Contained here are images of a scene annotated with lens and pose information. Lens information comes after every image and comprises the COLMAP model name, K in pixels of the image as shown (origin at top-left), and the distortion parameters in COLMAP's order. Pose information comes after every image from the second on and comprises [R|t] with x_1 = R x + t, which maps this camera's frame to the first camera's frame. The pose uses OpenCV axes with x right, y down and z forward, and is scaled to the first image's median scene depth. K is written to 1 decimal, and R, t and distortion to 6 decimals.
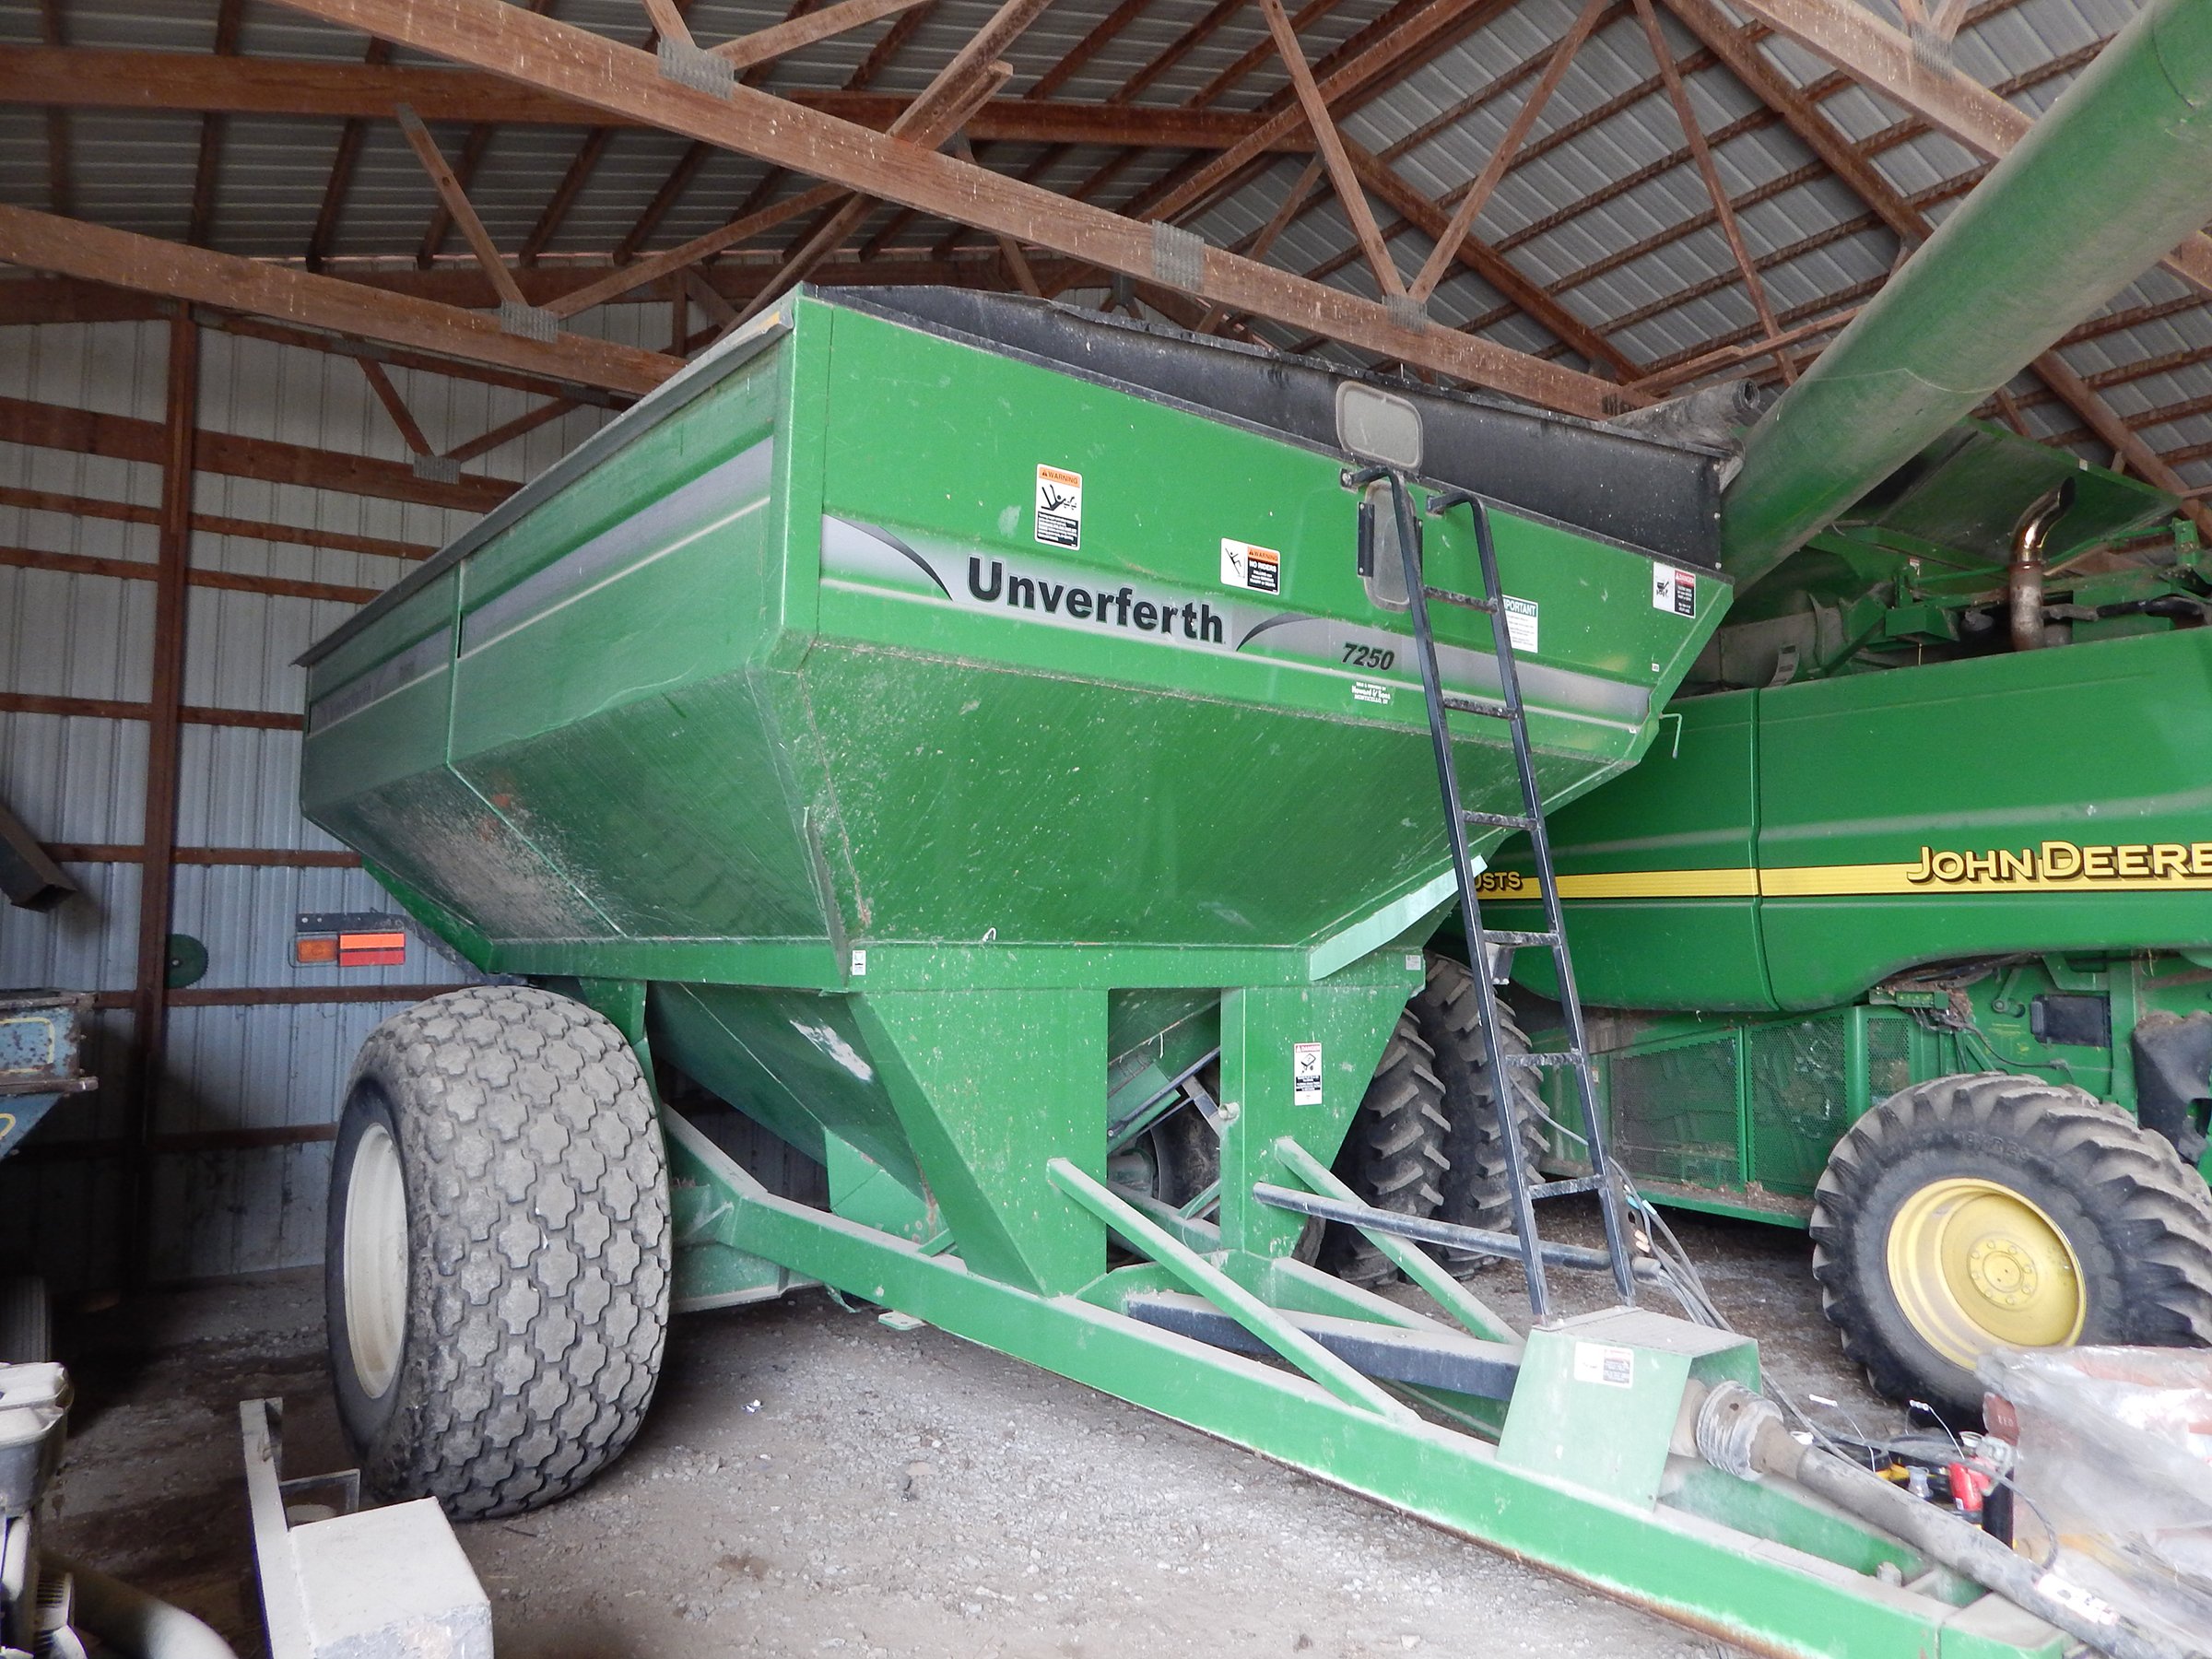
lens RADIAL K [[1461.1, 0, 1114.6], [0, 1461.1, 815.4], [0, 0, 1]] dist [0.002637, -0.001028]
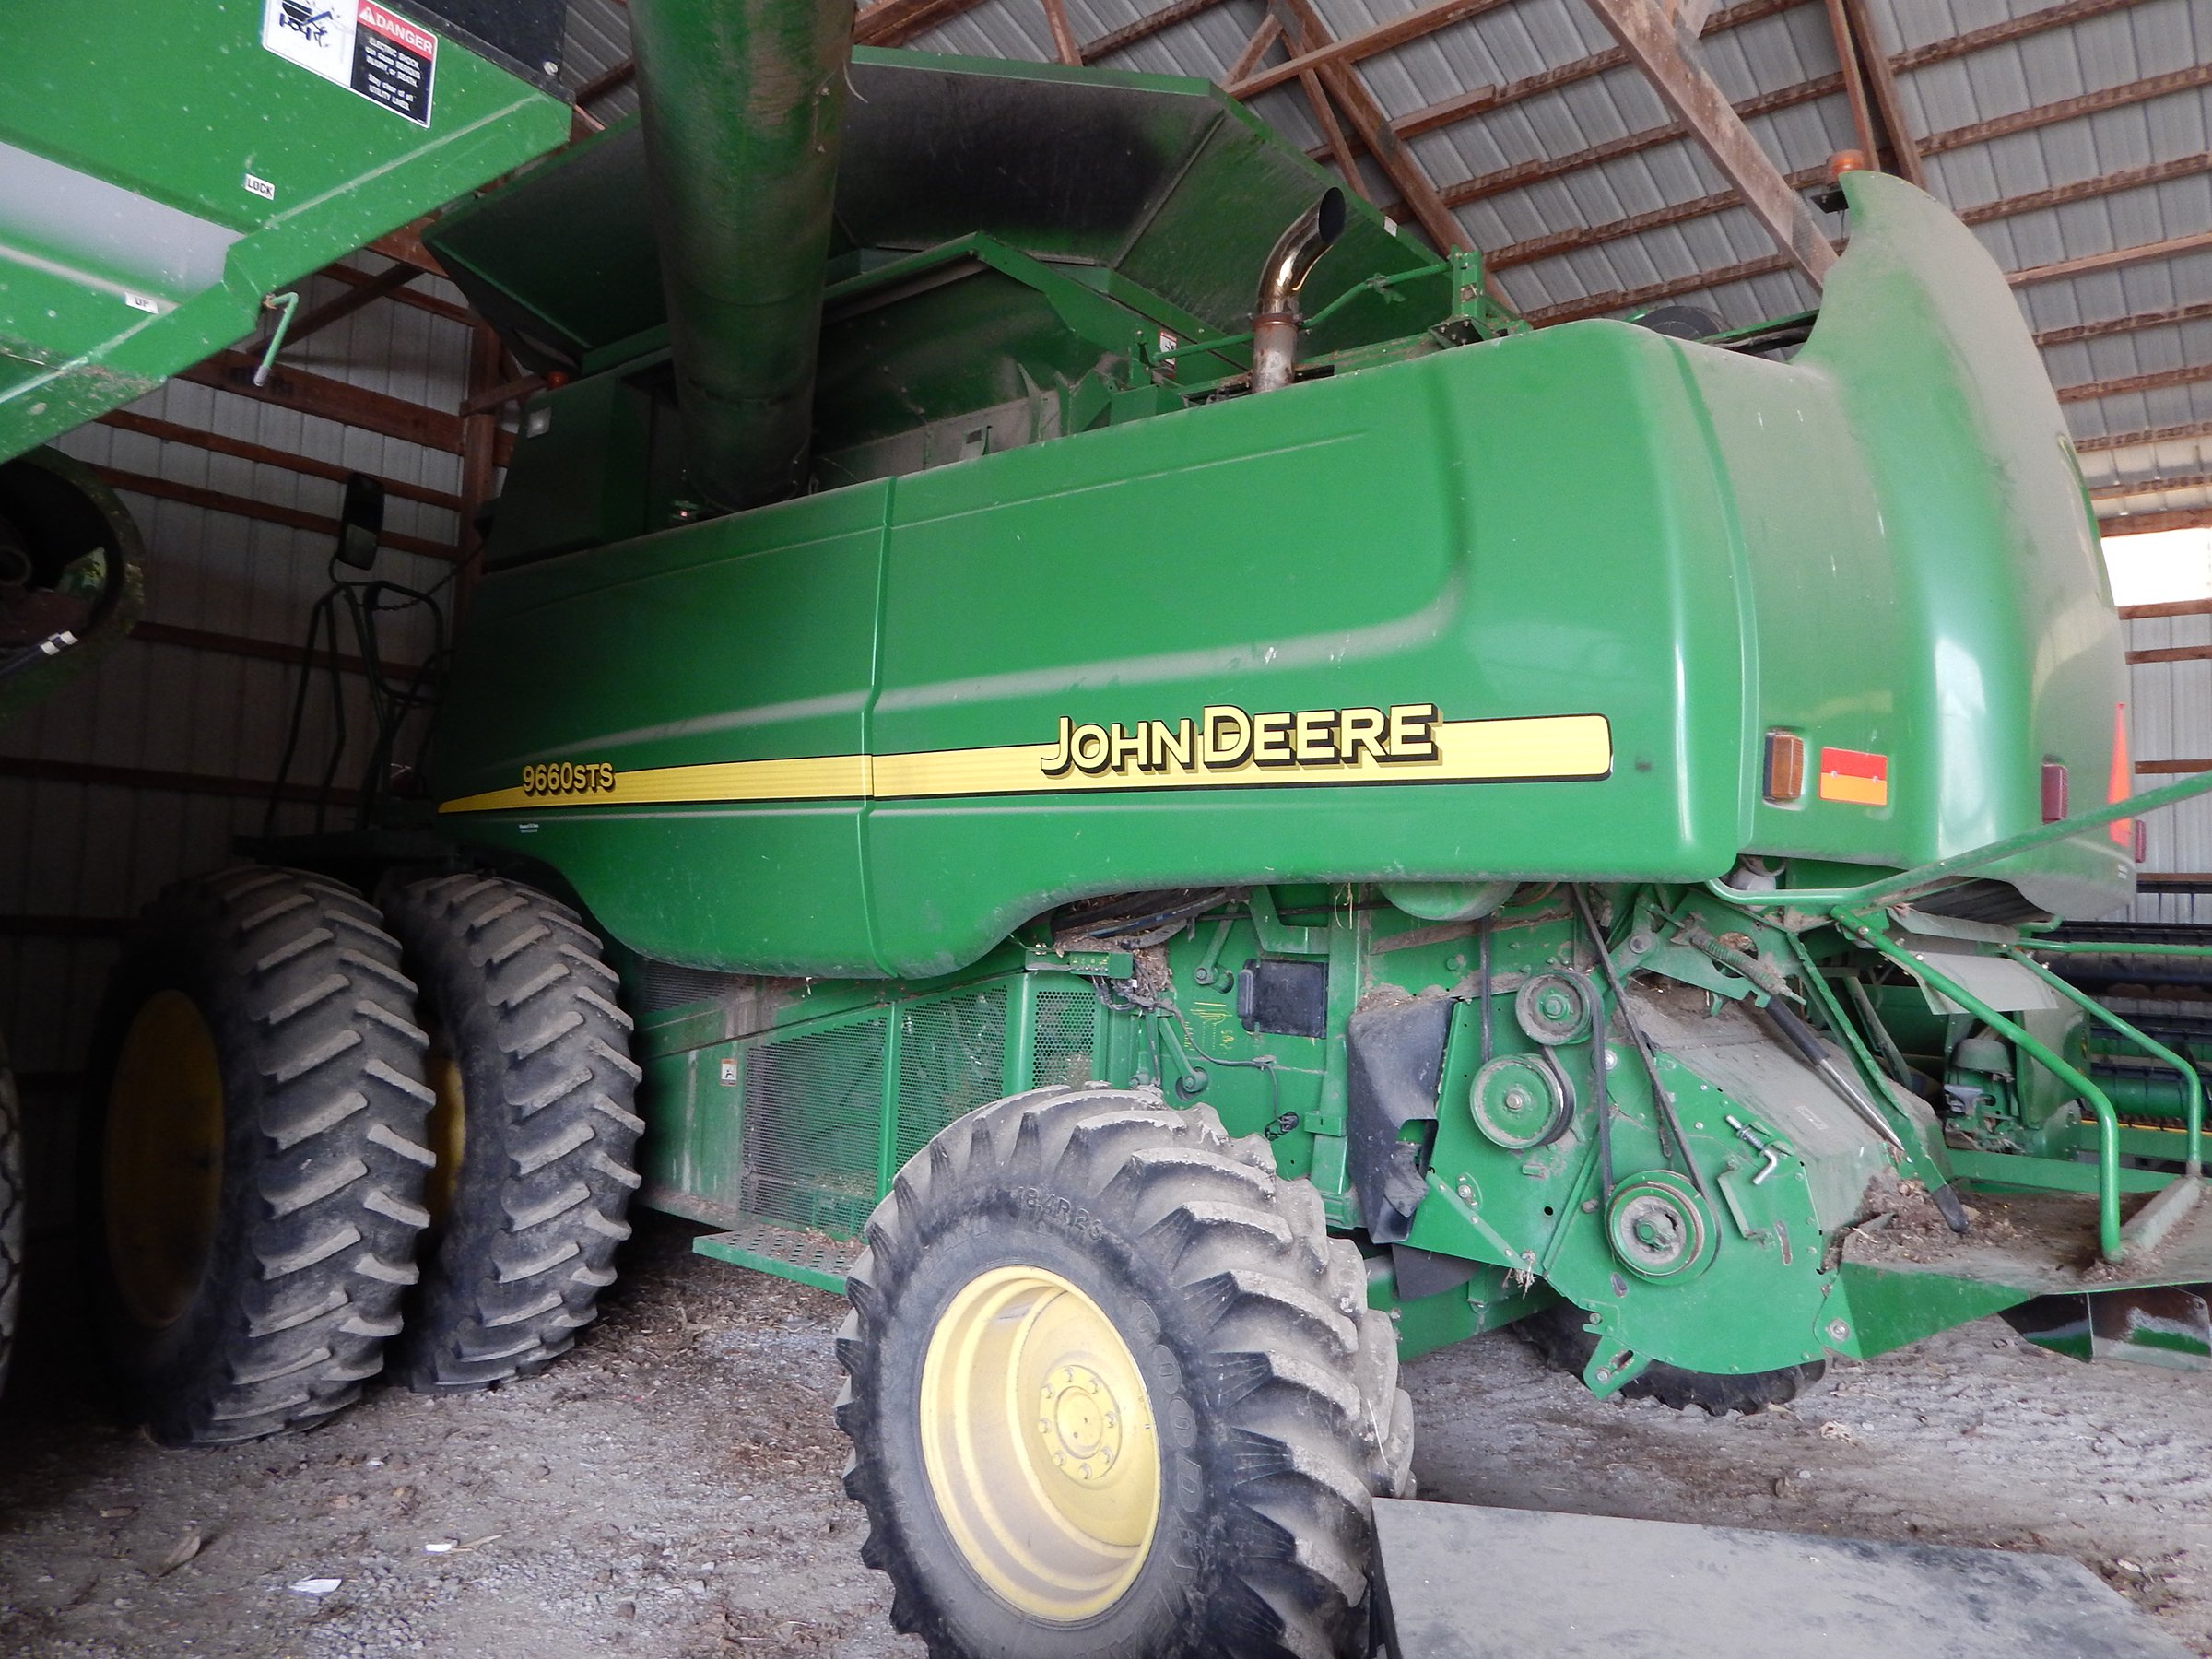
lens RADIAL K [[1471.8, 0, 1106.0], [0, 1471.8, 829.5], [0, 0, 1]] dist [0.042242, 0.000255]
pose [[0.958357, 0.044696, 0.282054, 0.416799], [-0.053059, 0.998347, 0.022078, 0.057175], [-0.280601, -0.036124, 0.959145, 0.412005]]
